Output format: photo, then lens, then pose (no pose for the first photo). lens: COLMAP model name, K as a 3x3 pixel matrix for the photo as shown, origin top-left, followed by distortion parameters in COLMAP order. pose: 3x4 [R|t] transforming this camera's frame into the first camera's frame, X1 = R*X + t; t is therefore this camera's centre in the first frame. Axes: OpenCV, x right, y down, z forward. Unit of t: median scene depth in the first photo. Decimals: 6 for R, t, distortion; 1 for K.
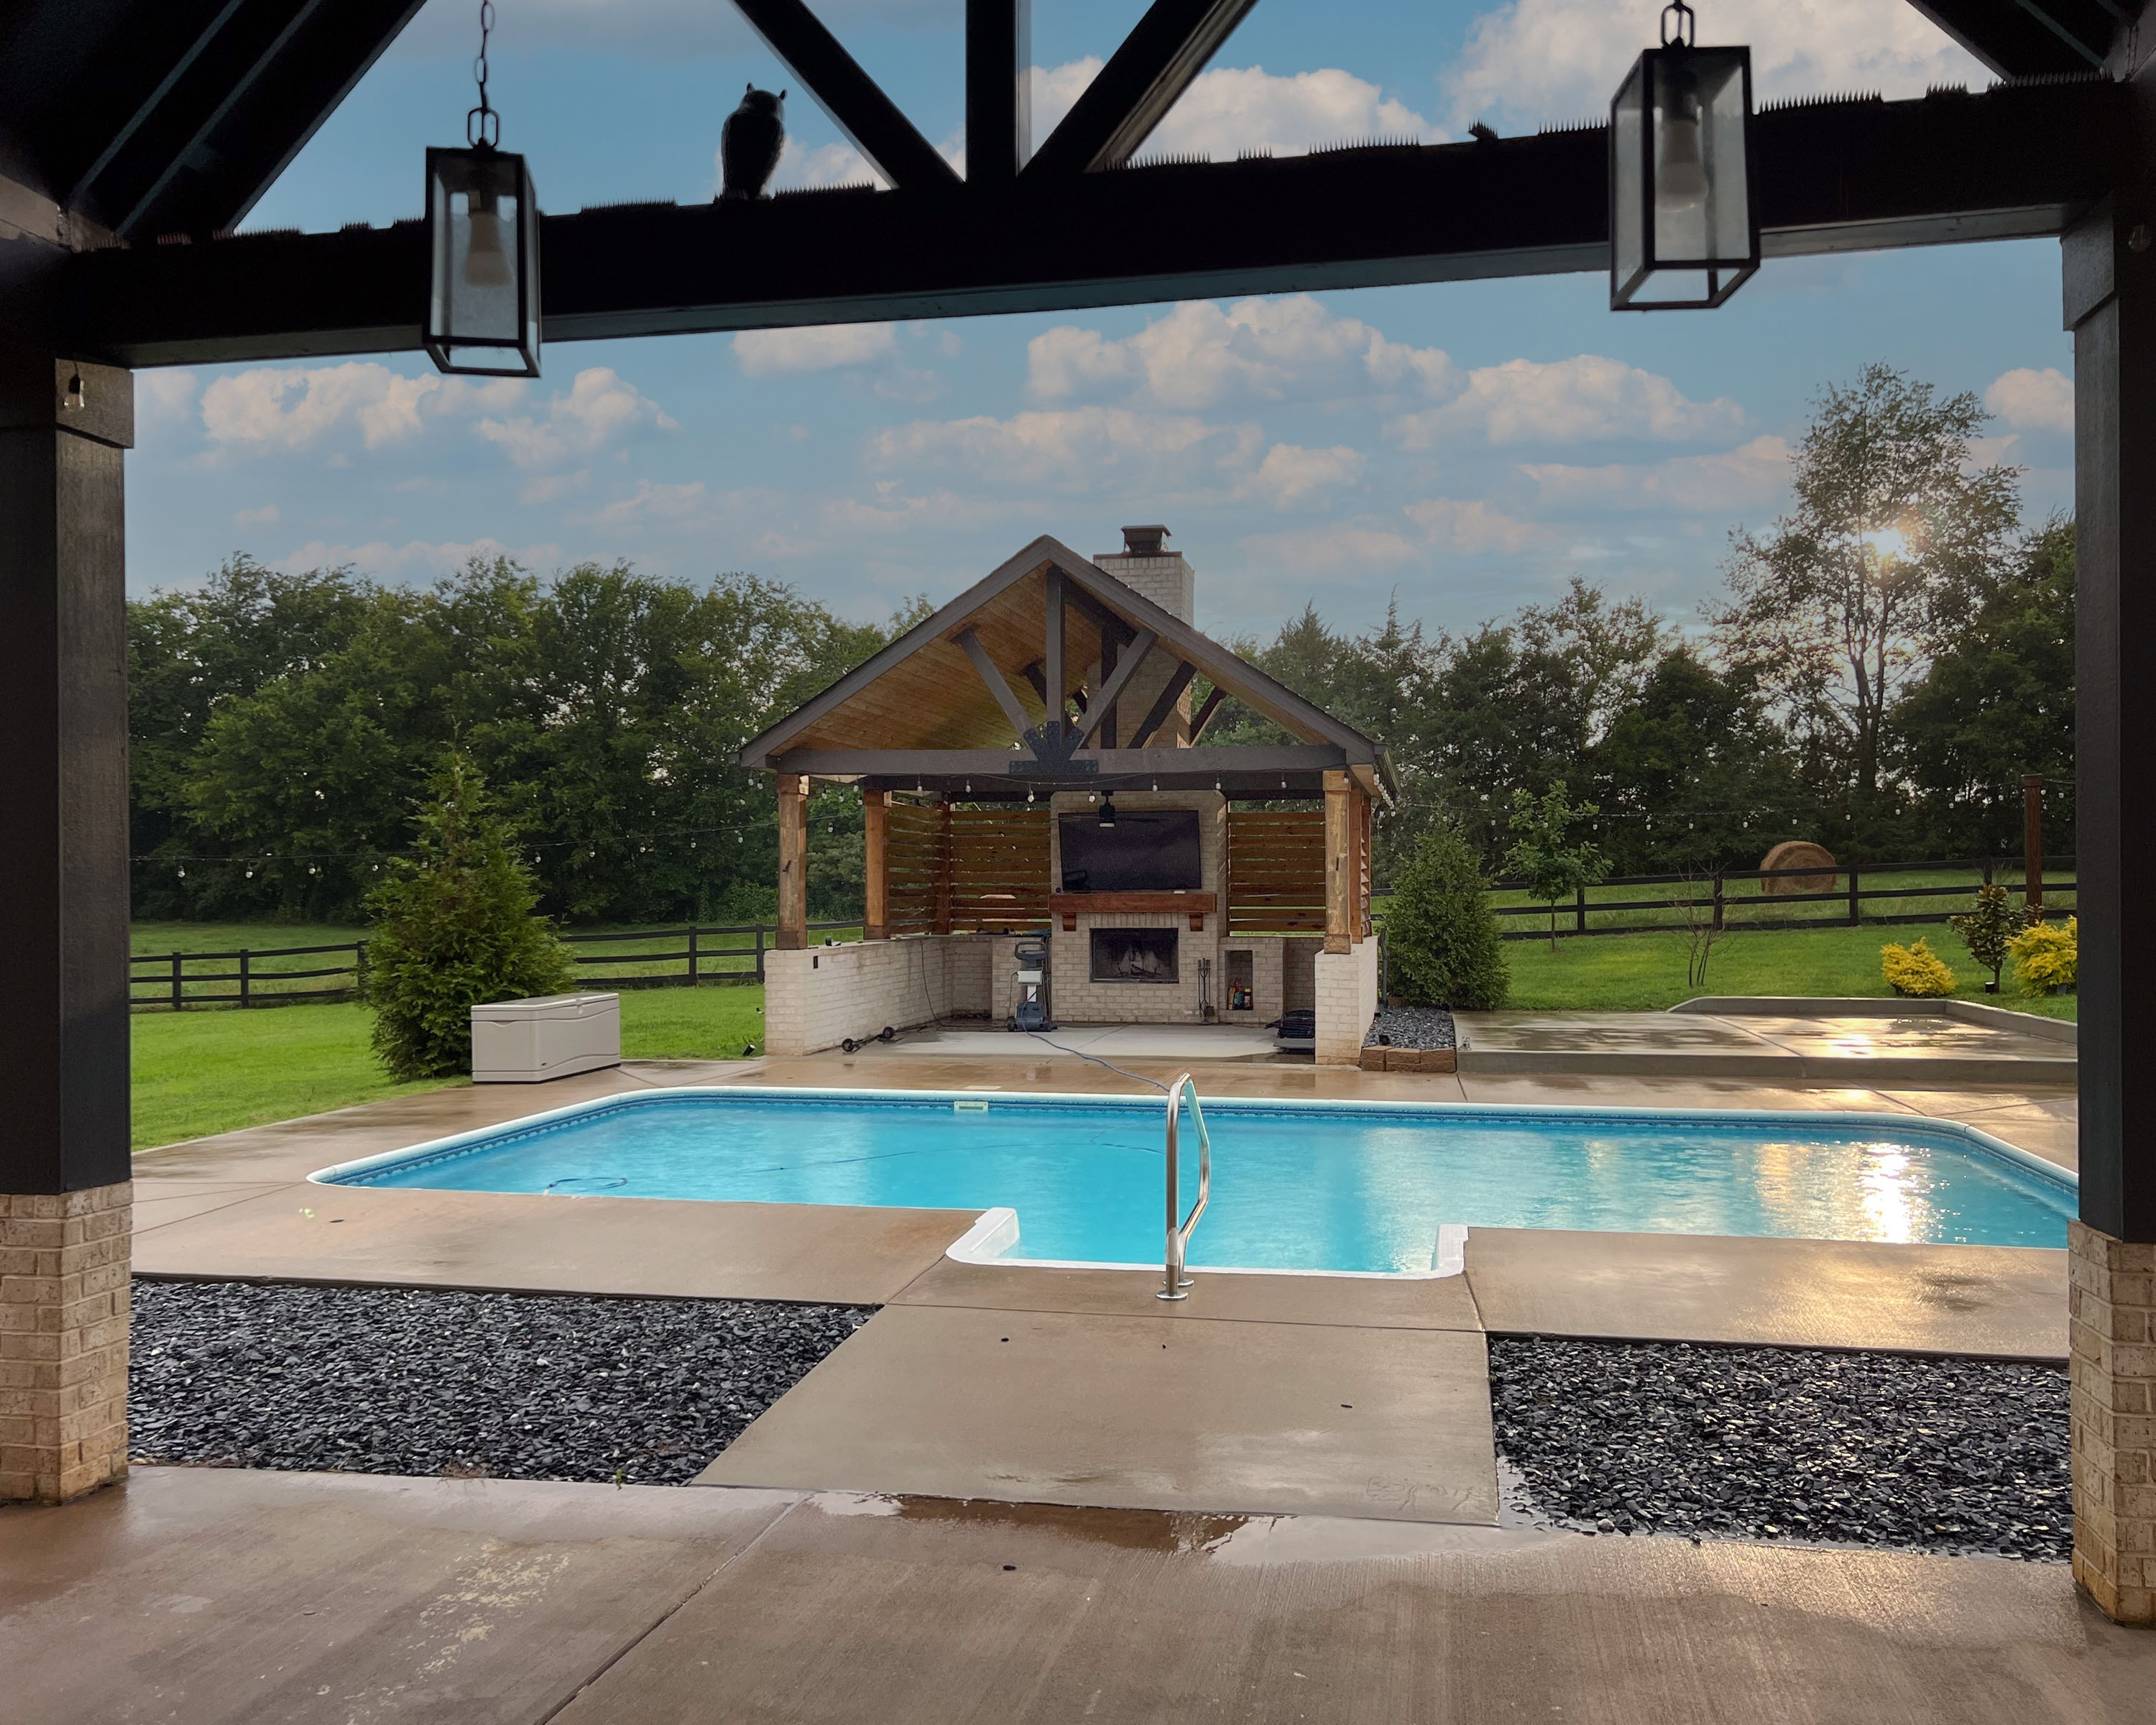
lens RADIAL K [[1764.3, 0, 1102.4], [0, 1764.3, 869.5], [0, 0, 1]] dist [0.000266, -0.001610]
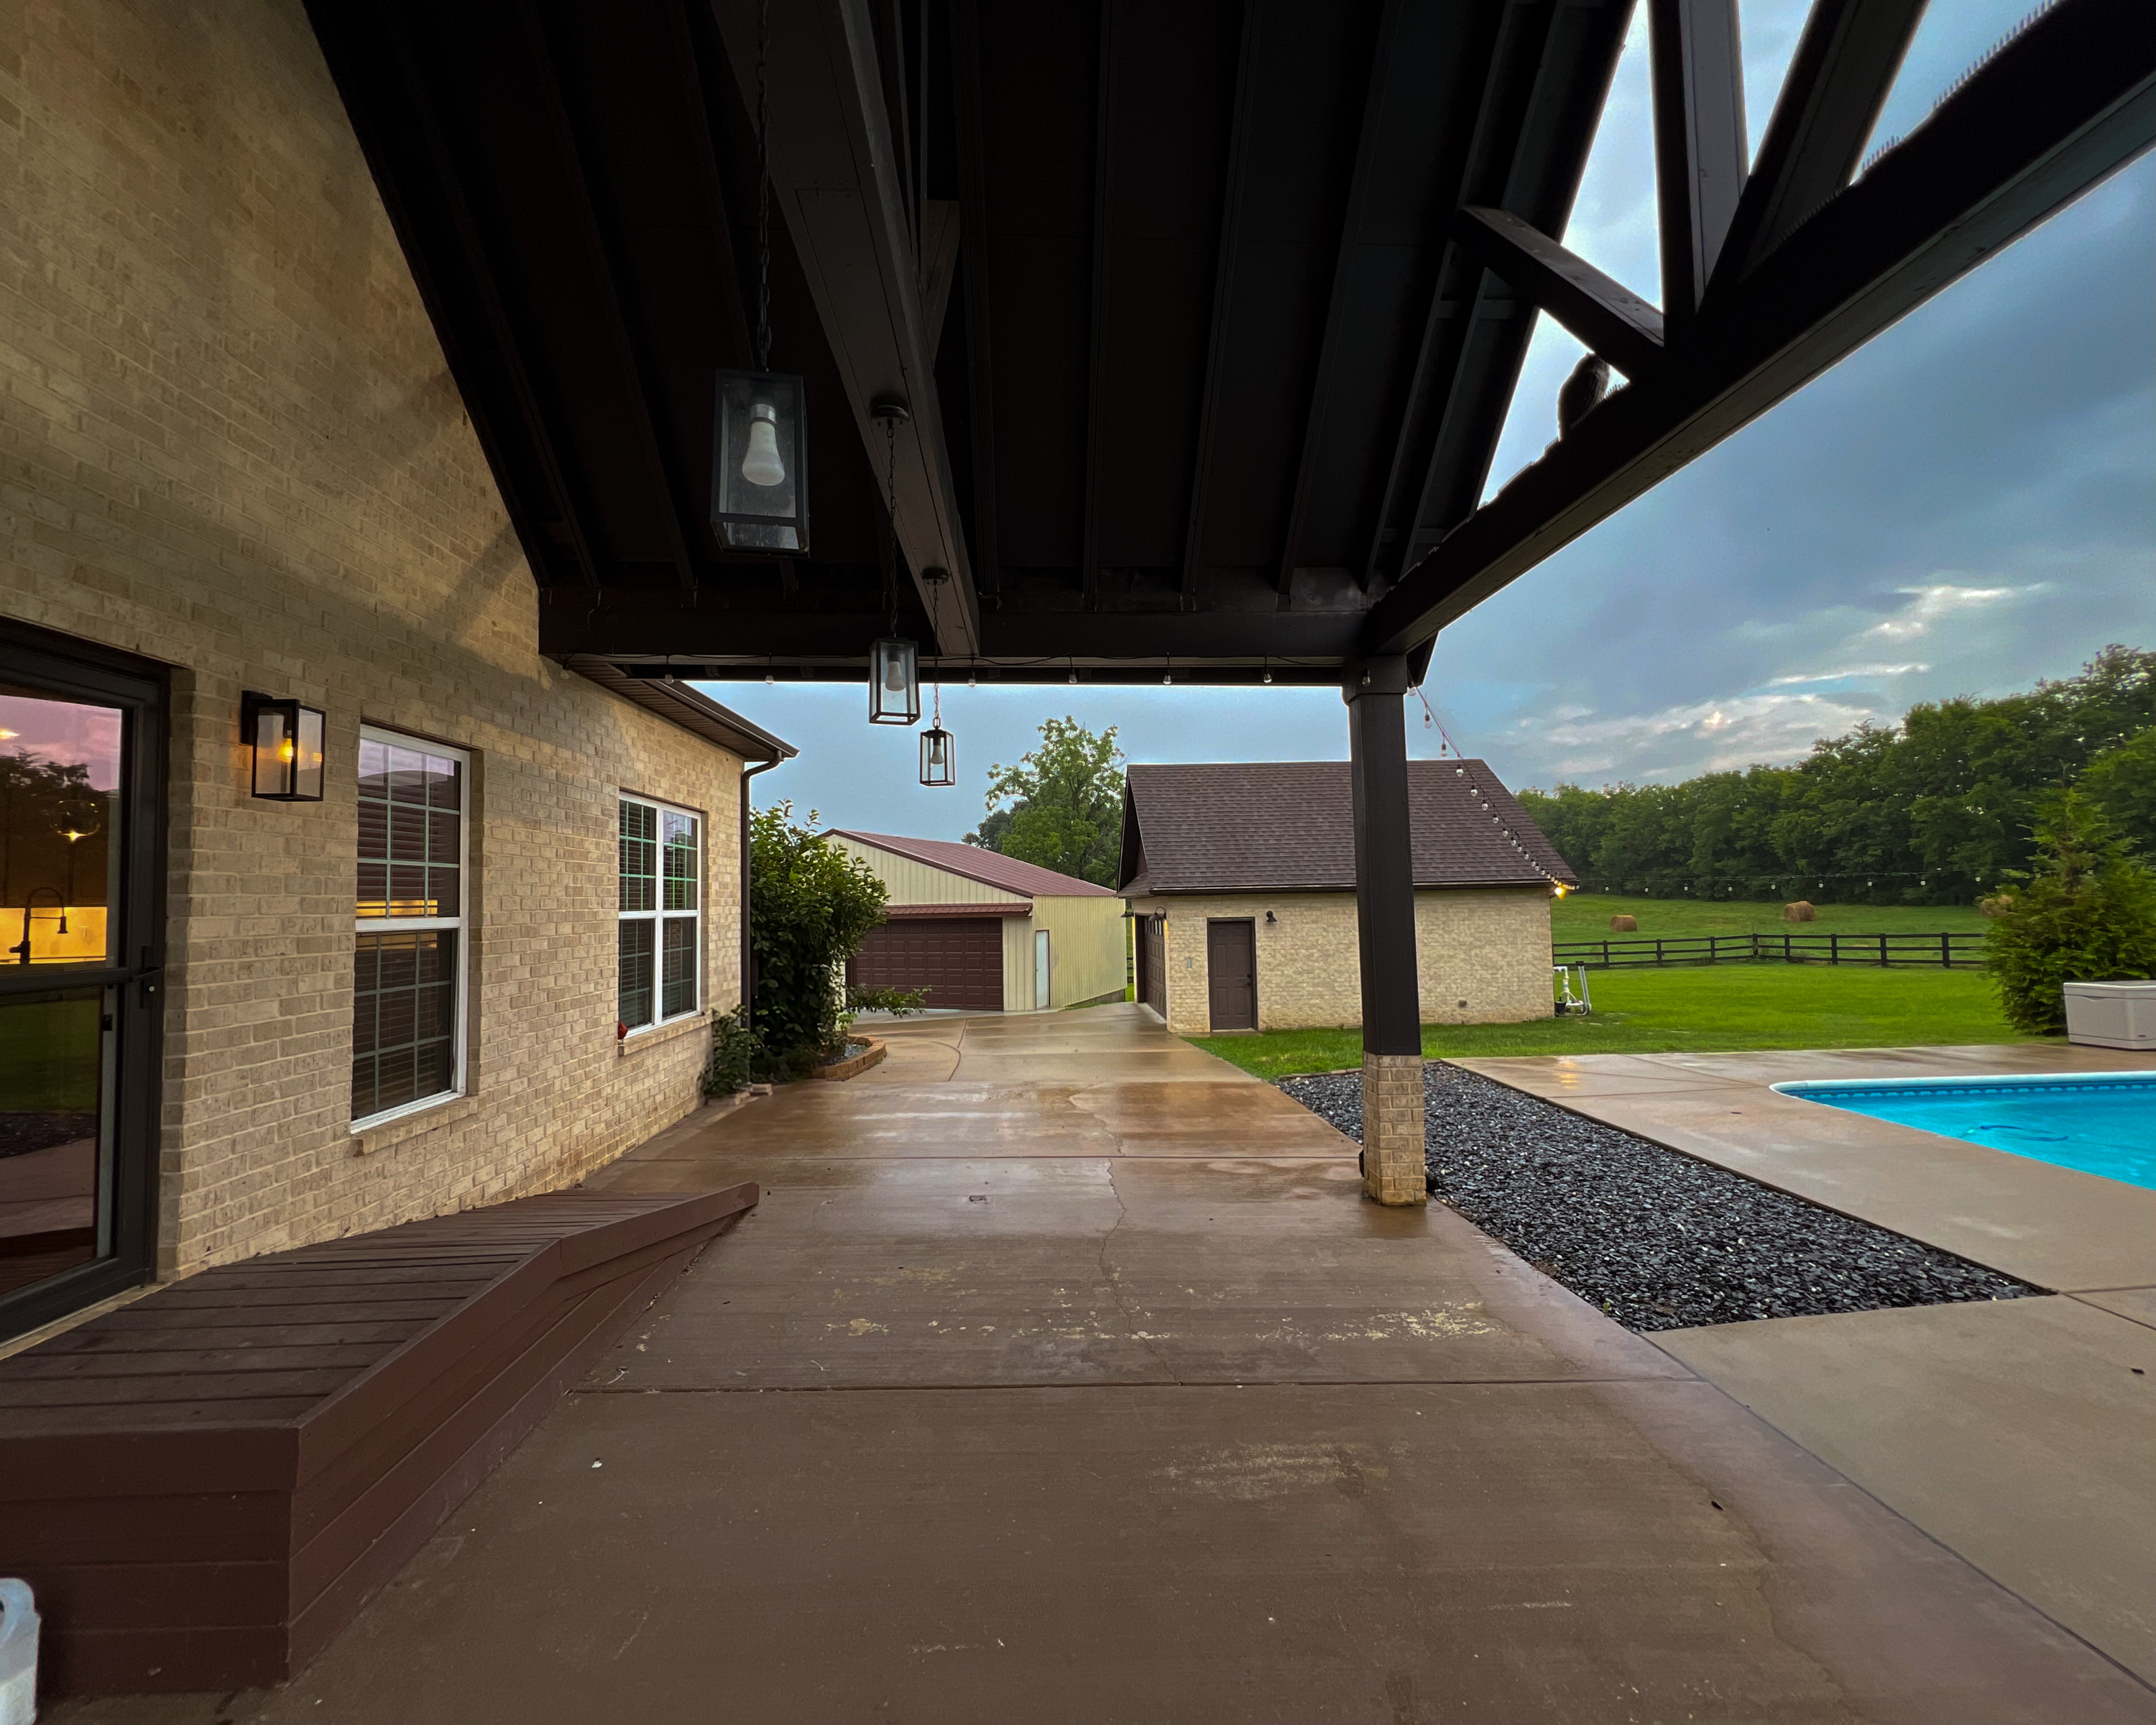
lens RADIAL K [[921.4, 0, 1068.3], [0, 921.4, 855.5], [0, 0, 1]] dist [-0.003074, 0.001214]
pose [[0.222884, -0.052793, -0.973414, 0.102154], [0.027691, 0.998472, -0.047811, -0.002849], [0.974452, -0.016299, 0.224006, 0.100771]]
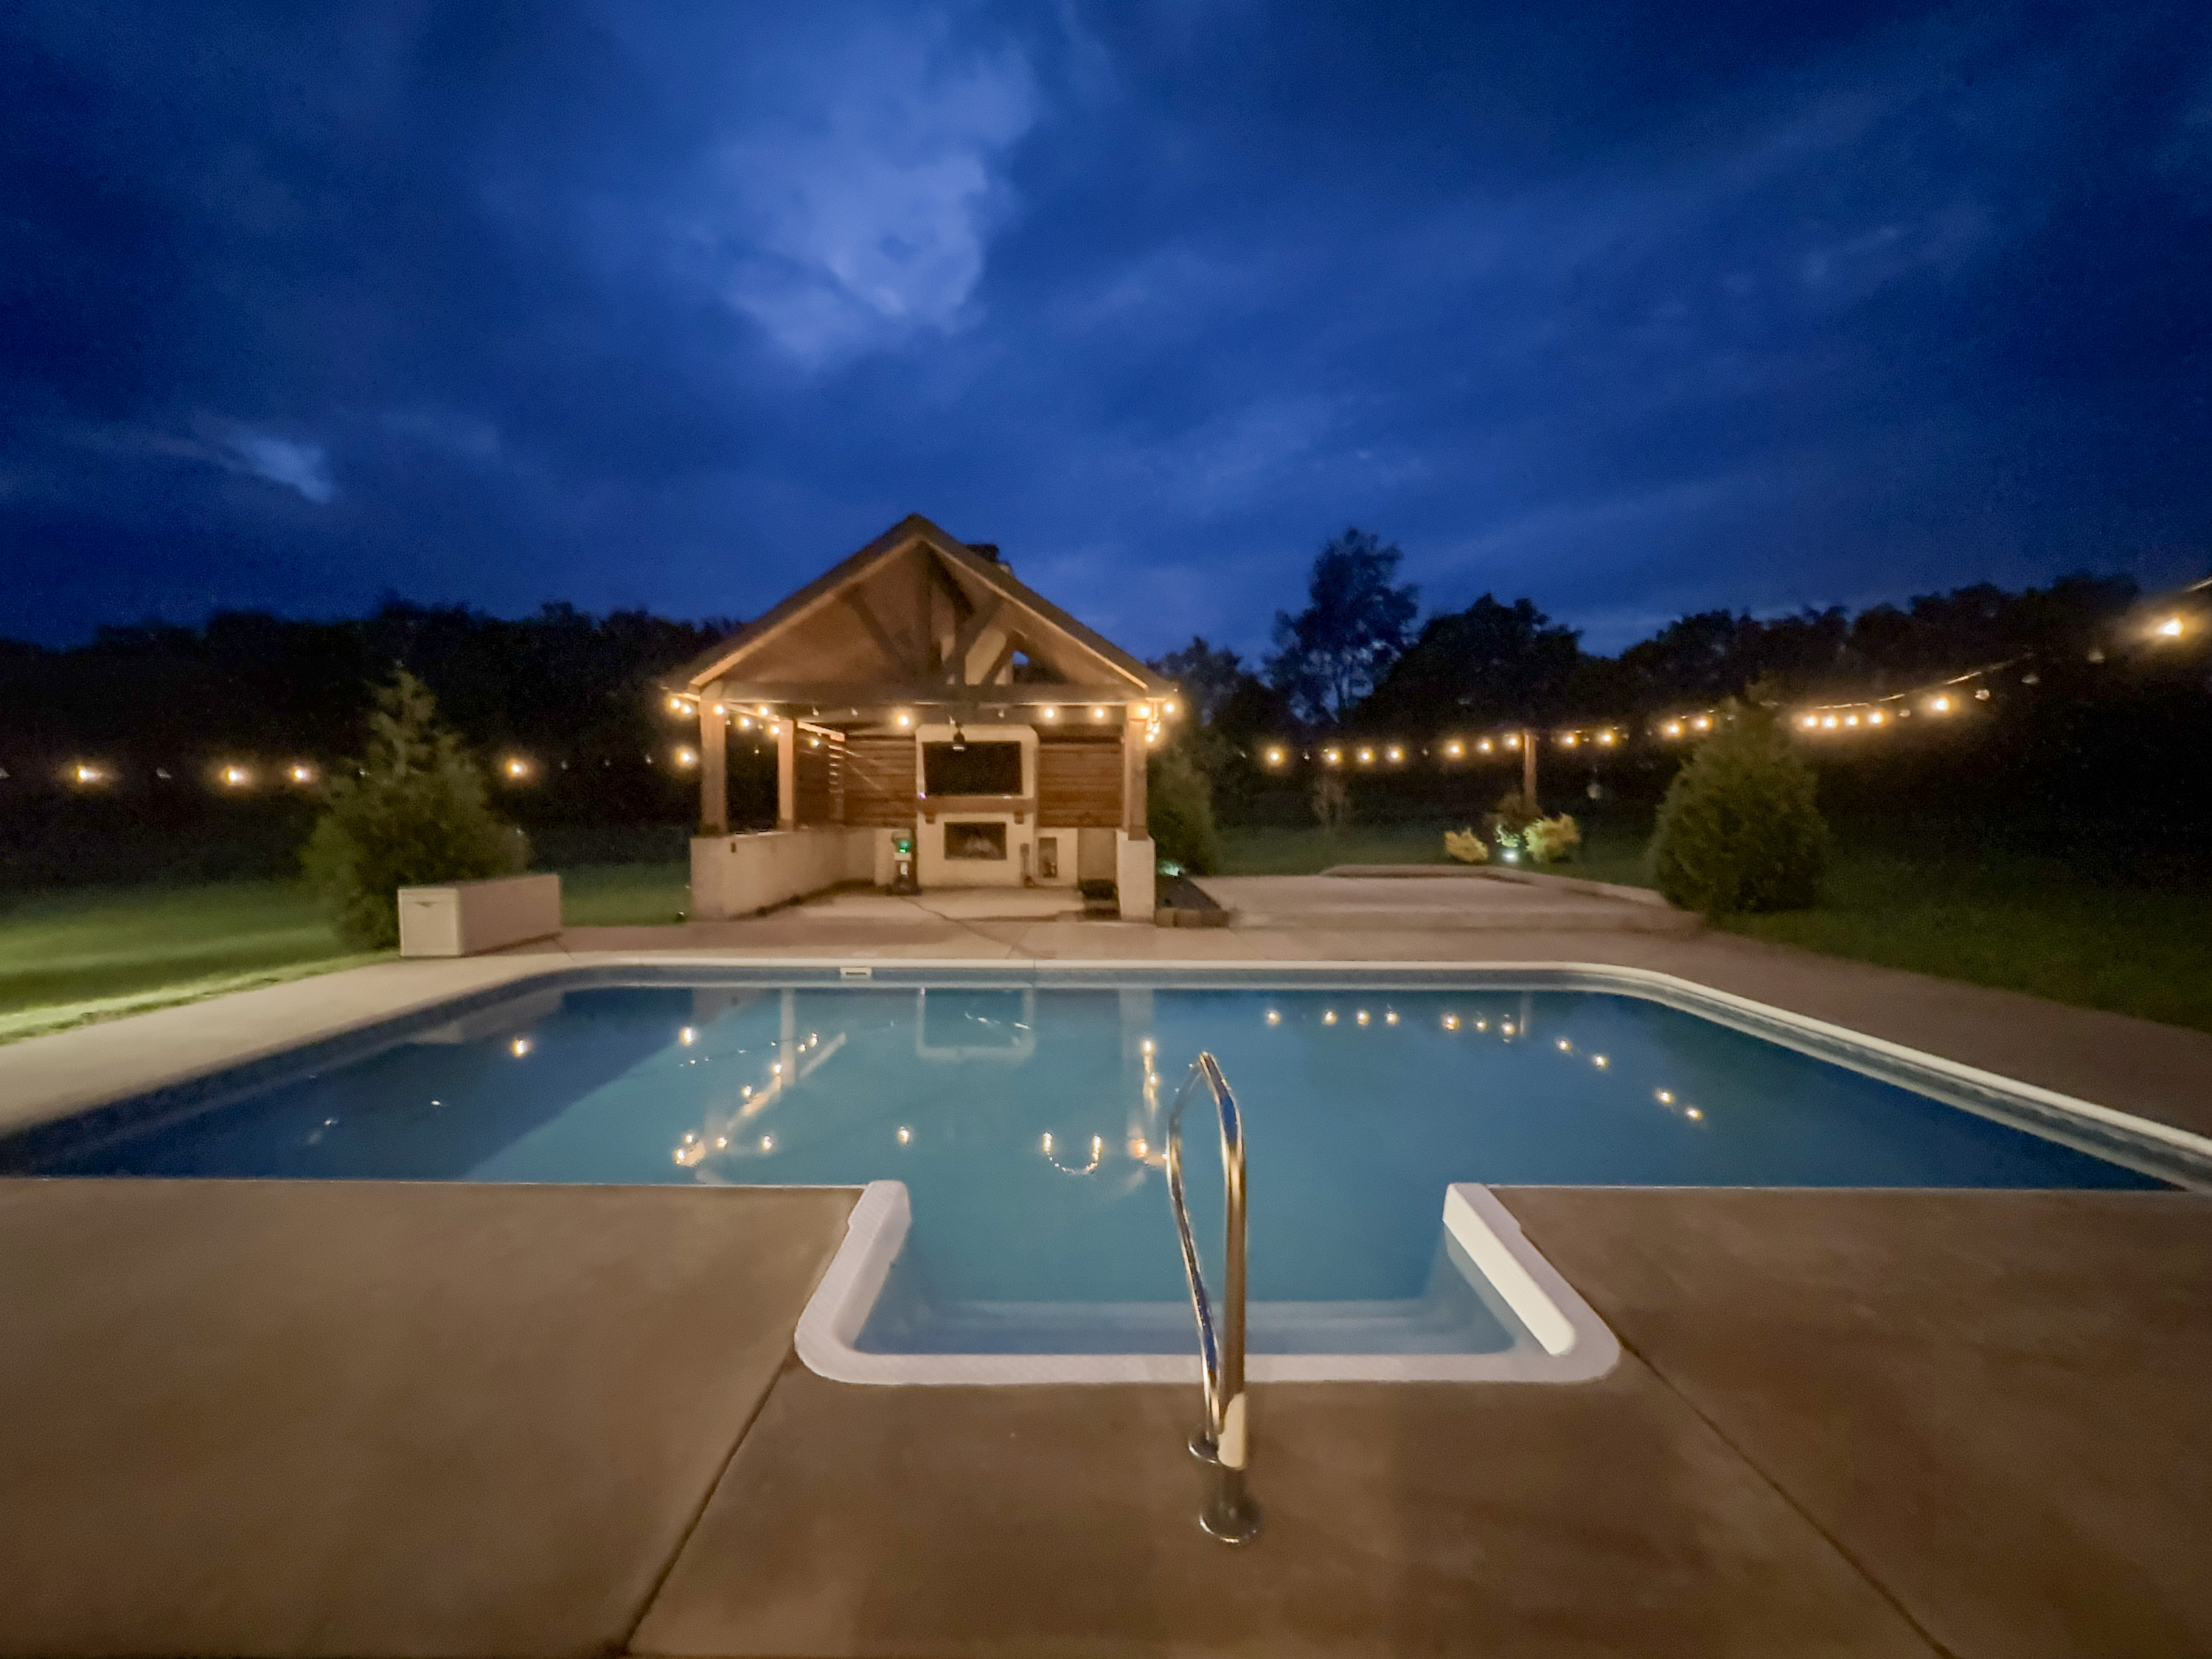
lens RADIAL K [[892.7, 0, 1101.3], [0, 892.7, 838.7], [0, 0, 1]] dist [0.000211, 0.000019]
pose [[0.982734, -0.004343, 0.184972, -0.016371], [-0.004754, 0.998802, 0.048708, 0.010993], [-0.184962, -0.048746, 0.981536, 0.264197]]
